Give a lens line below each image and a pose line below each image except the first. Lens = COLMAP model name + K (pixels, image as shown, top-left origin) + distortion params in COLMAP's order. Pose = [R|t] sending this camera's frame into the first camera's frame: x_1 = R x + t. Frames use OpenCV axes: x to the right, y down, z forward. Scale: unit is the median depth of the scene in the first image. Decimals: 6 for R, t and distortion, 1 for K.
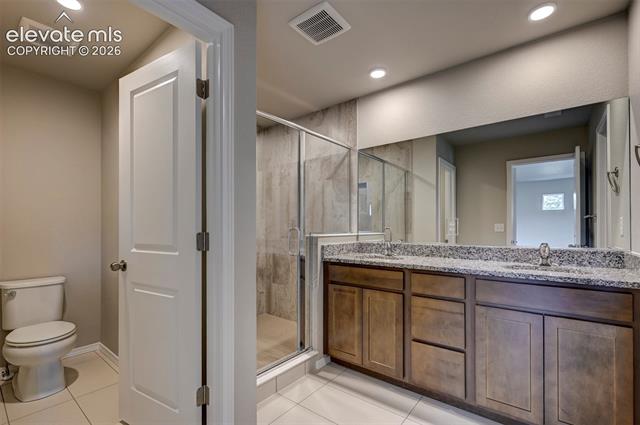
lens RADIAL K [[290.4, 0, 311.4], [0, 290.4, 226.9], [0, 0, 1]] dist [-0.000720, -0.000224]
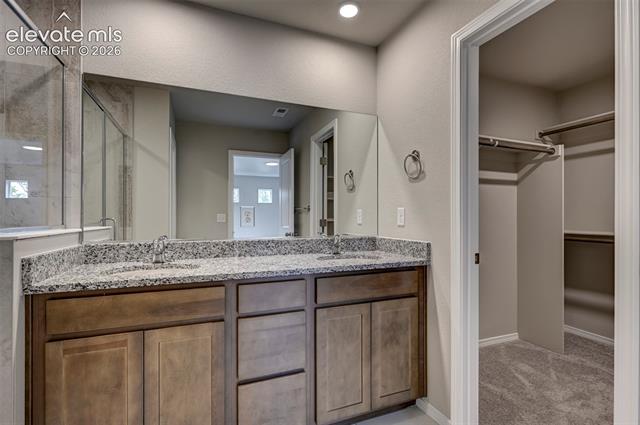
lens RADIAL K [[307.2, 0, 319.3], [0, 307.2, 219.0], [0, 0, 1]] dist [0.000922, -0.000291]
pose [[0.470147, 0.000788, 0.882588, -0.157789], [-0.001987, 0.999998, 0.000165, 0.004347], [-0.882586, -0.001831, 0.470148, 0.406835]]
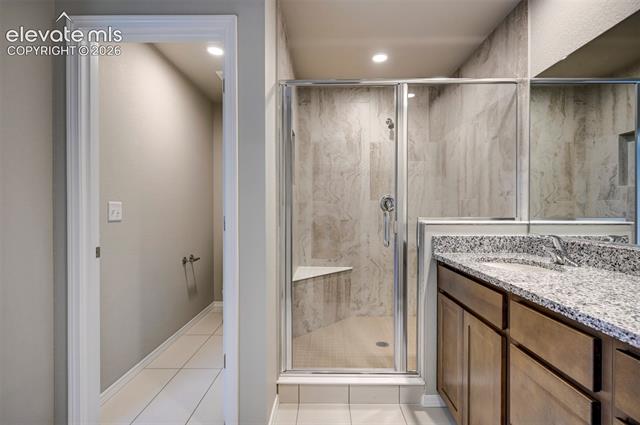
lens RADIAL K [[306.0, 0, 320.0], [0, 306.0, 212.5], [0, 0, 1]] dist [0.000793, 0.000090]
pose [[0.621464, 0.005285, -0.783425, 0.451808], [0.002059, 0.999963, 0.008379, -0.001658], [0.783440, -0.006821, 0.621430, 0.319092]]
